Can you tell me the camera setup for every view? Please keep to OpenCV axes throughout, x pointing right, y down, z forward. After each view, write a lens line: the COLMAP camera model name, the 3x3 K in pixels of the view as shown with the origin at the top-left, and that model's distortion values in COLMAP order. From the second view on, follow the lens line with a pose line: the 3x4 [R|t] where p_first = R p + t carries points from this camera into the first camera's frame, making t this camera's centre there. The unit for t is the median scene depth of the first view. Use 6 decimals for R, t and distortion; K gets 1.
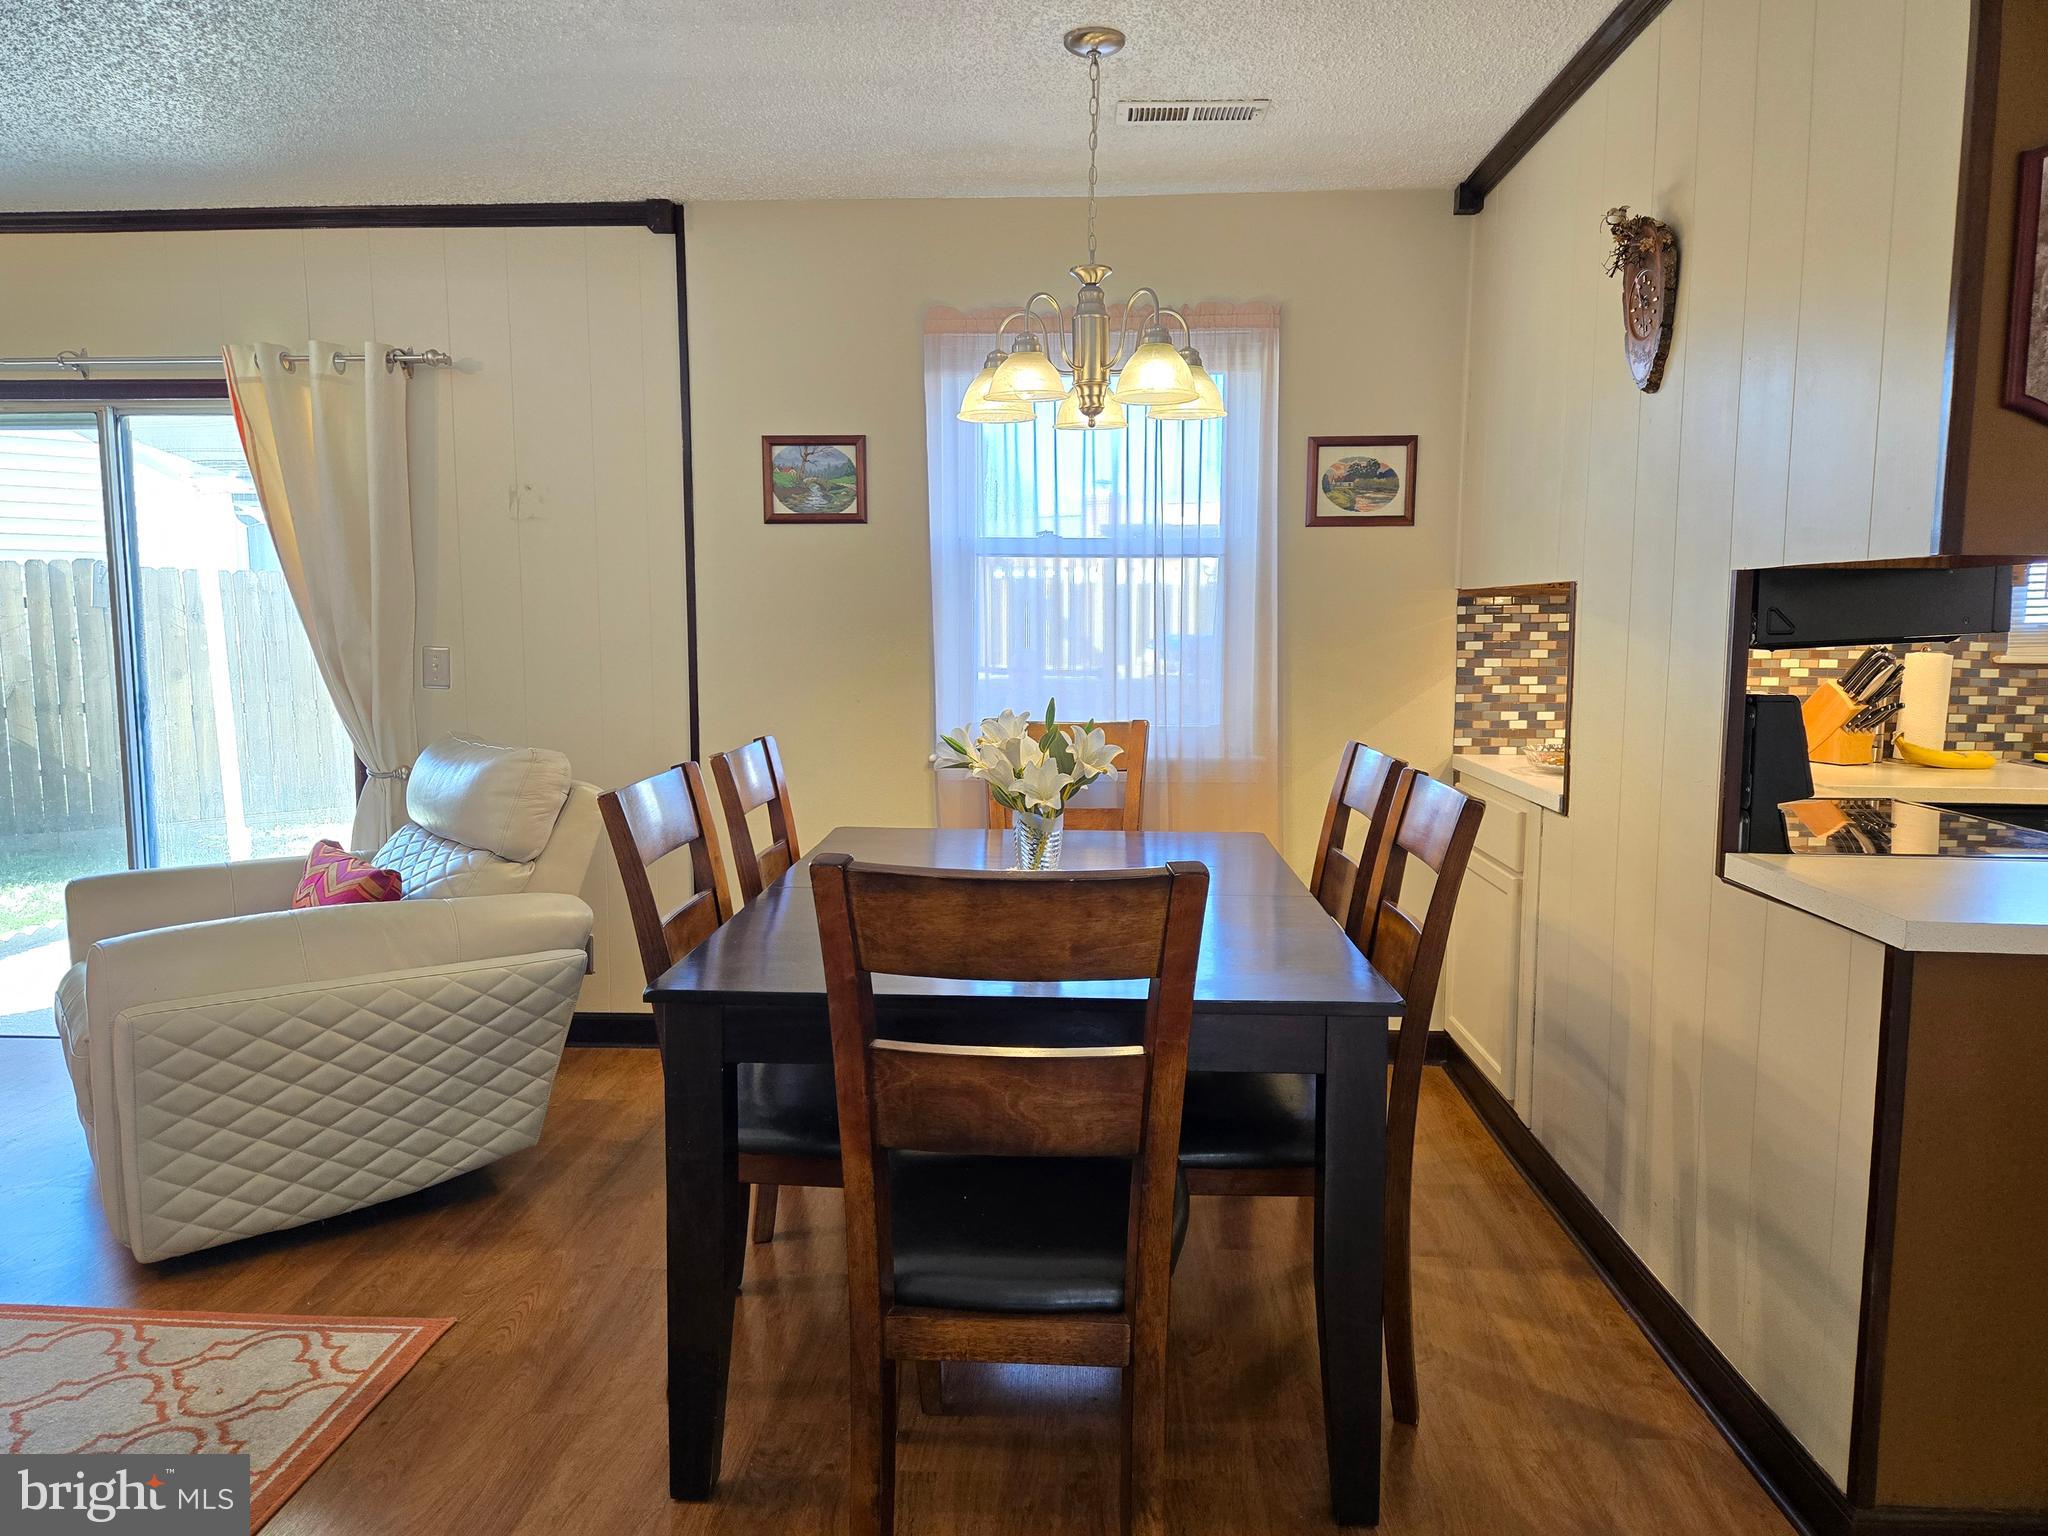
lens RADIAL K [[1372.1, 0, 1015.9], [0, 1372.1, 763.8], [0, 0, 1]] dist [0.071863, -0.064255]
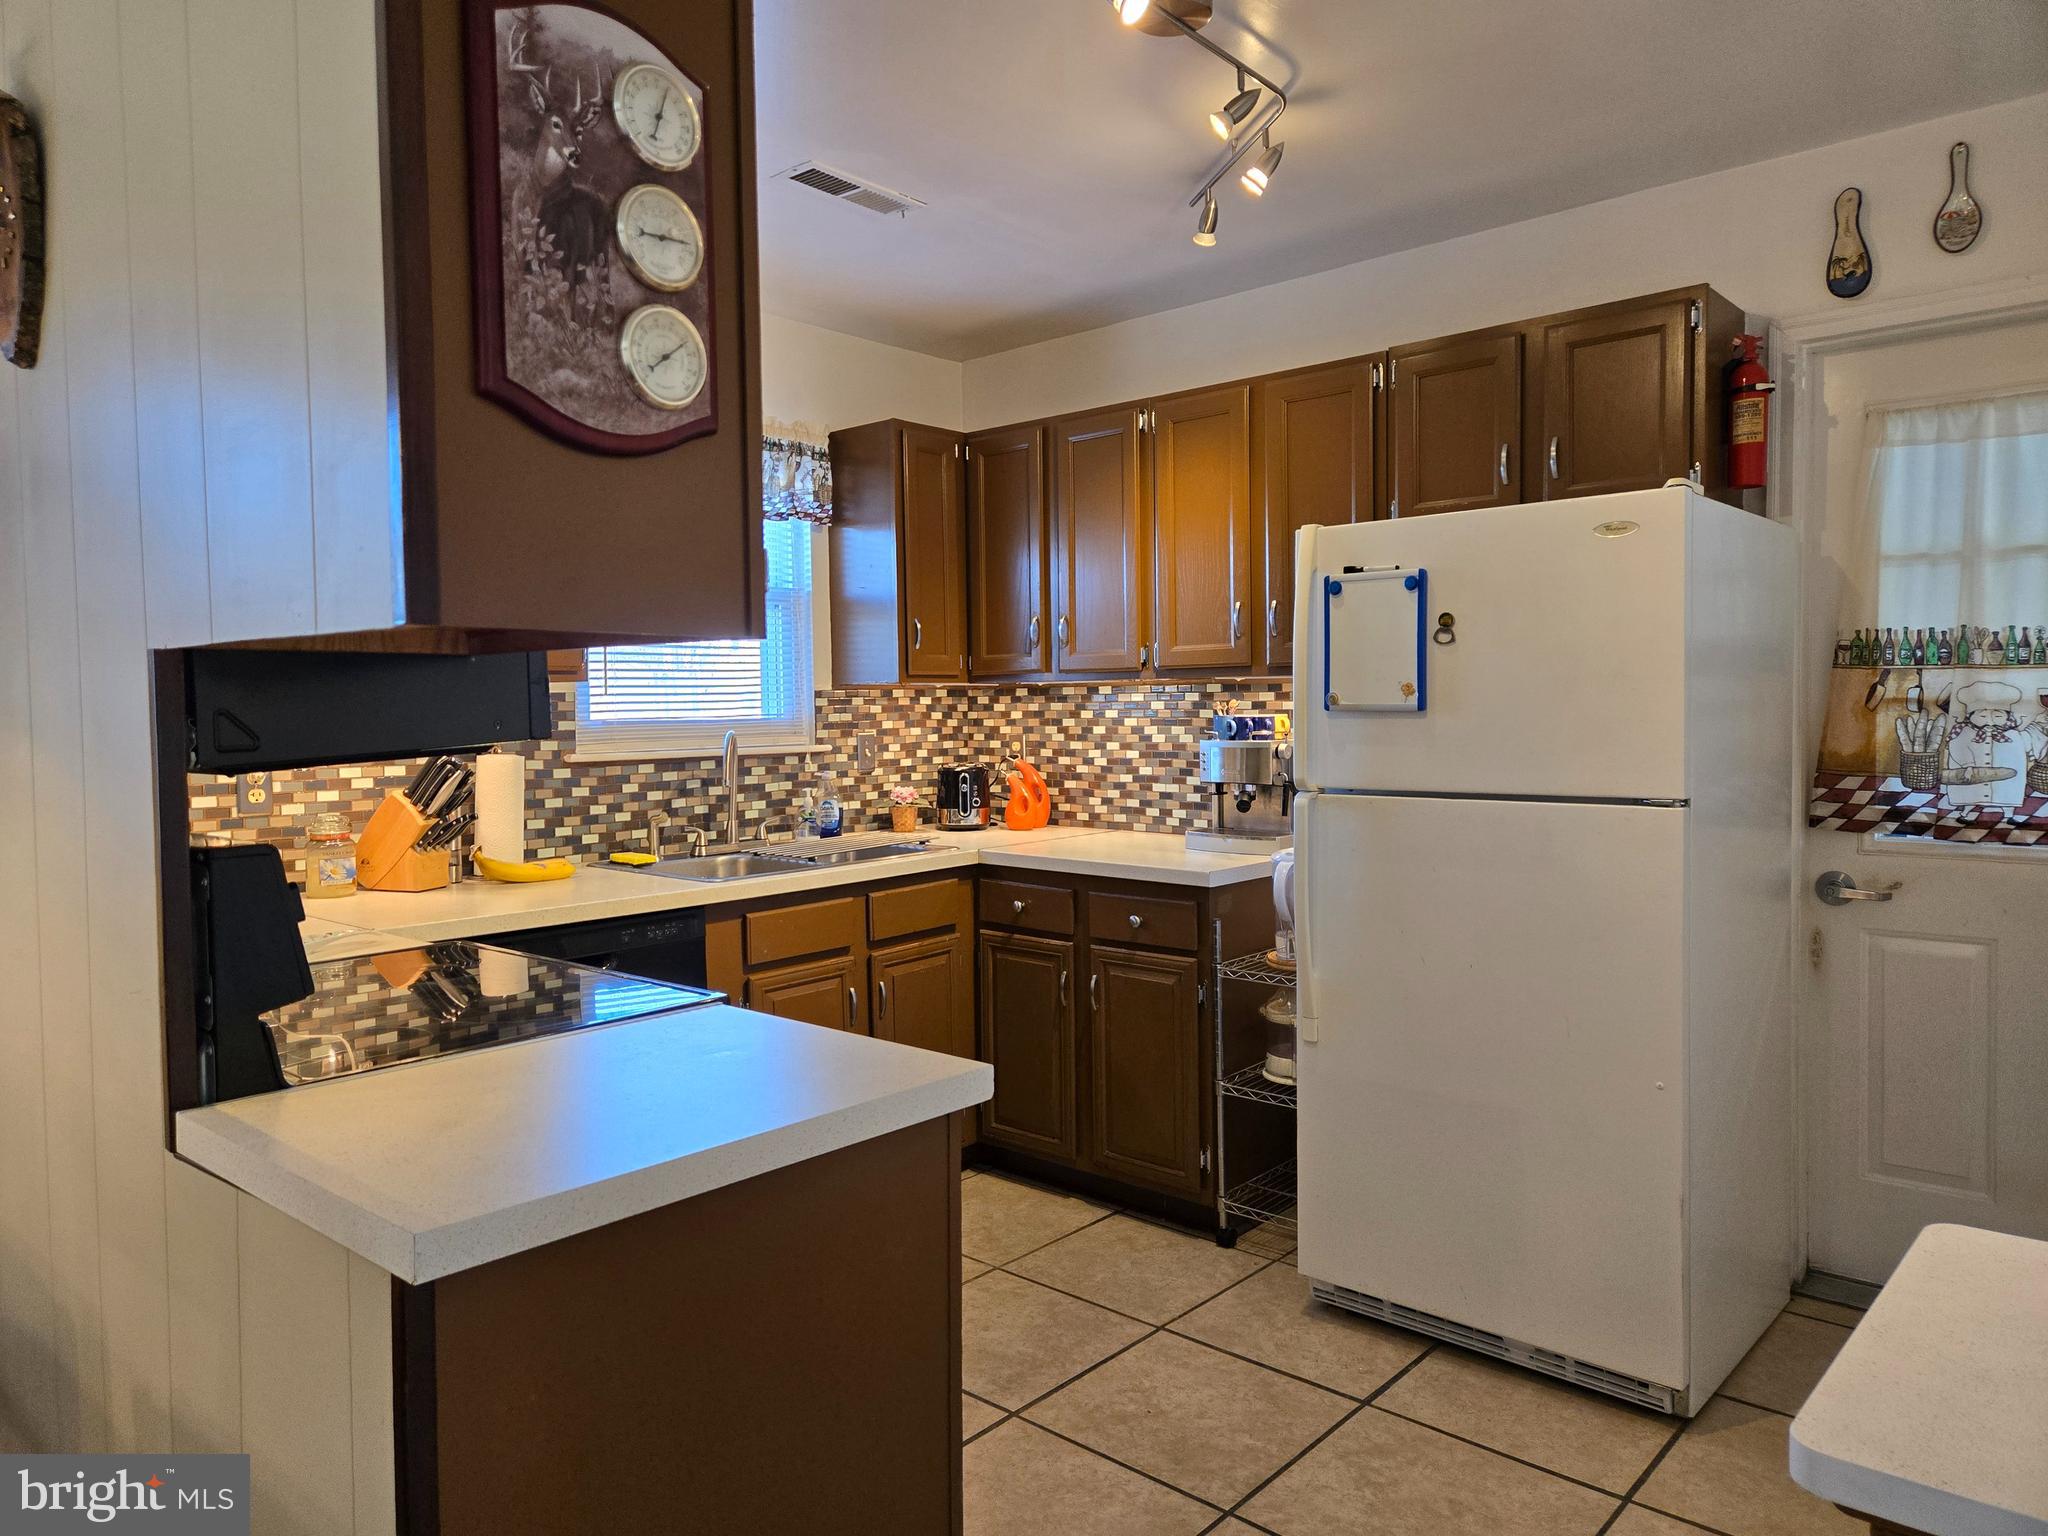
lens RADIAL K [[1372.1, 0, 1008.2], [0, 1372.1, 751.0], [0, 0, 1]] dist [0.071863, -0.064255]
pose [[0.618561, -0.036360, 0.784895, 0.186777], [0.096099, 0.994930, -0.029644, -0.028515], [-0.779838, 0.093764, 0.618919, 0.231843]]
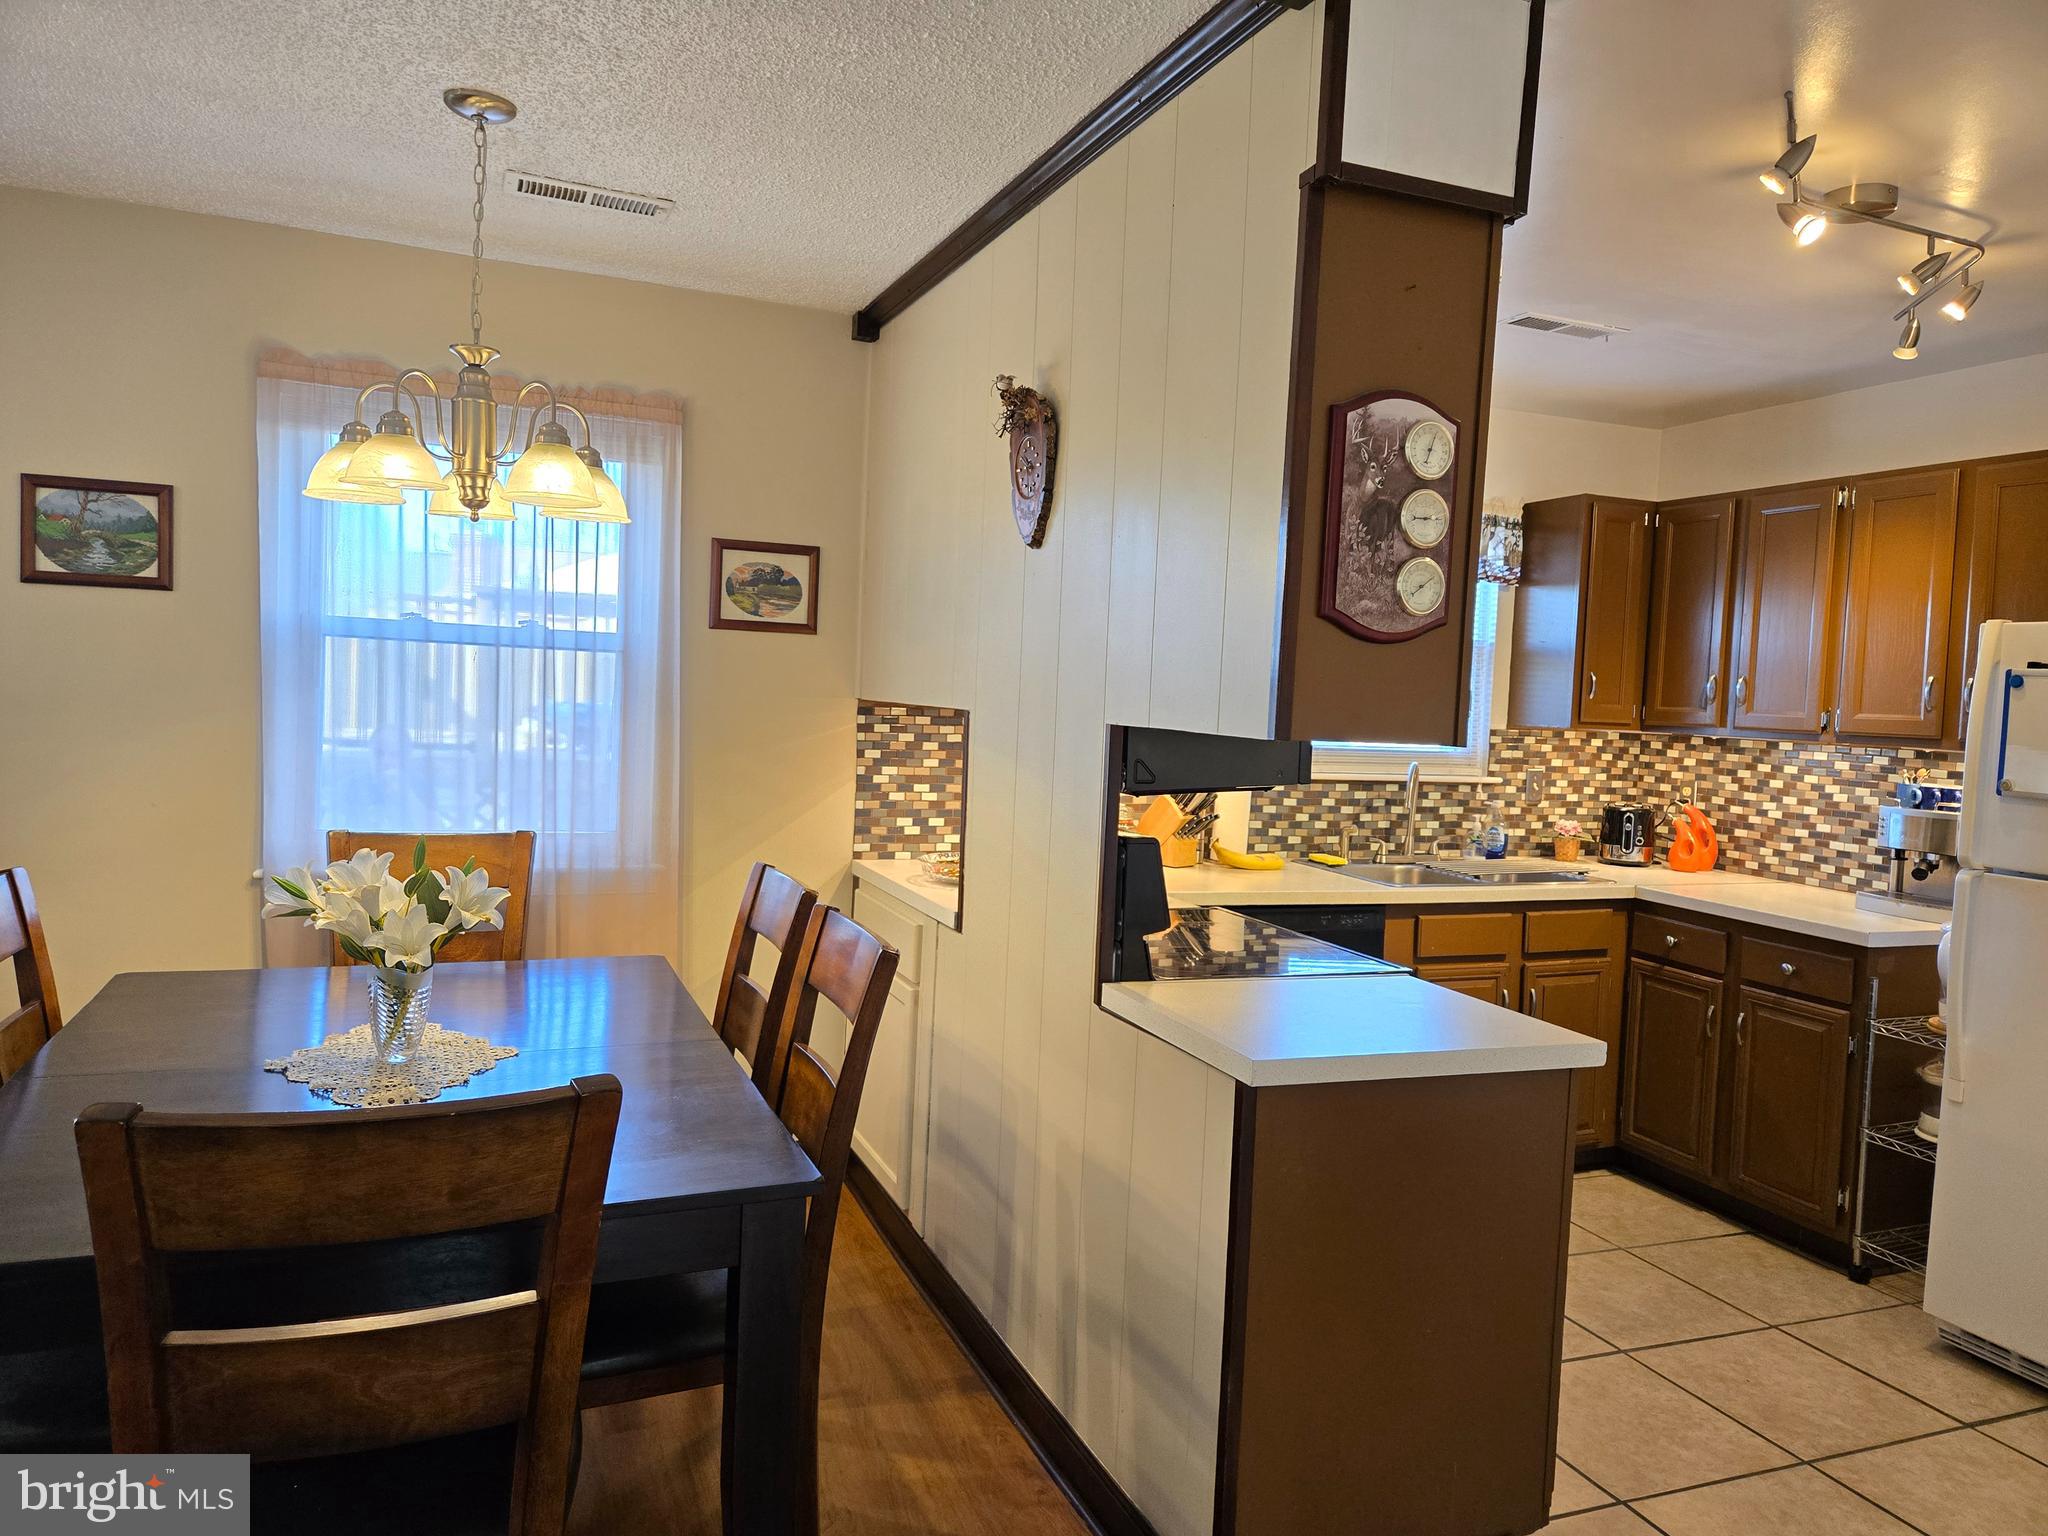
lens RADIAL K [[1372.1, 0, 1024.9], [0, 1372.1, 756.5], [0, 0, 1]] dist [0.071863, -0.064255]
pose [[0.902957, 0.017439, 0.429377, -0.005939], [0.002072, 0.998988, -0.044931, -0.046339], [-0.429726, 0.041461, 0.902007, 0.036775]]
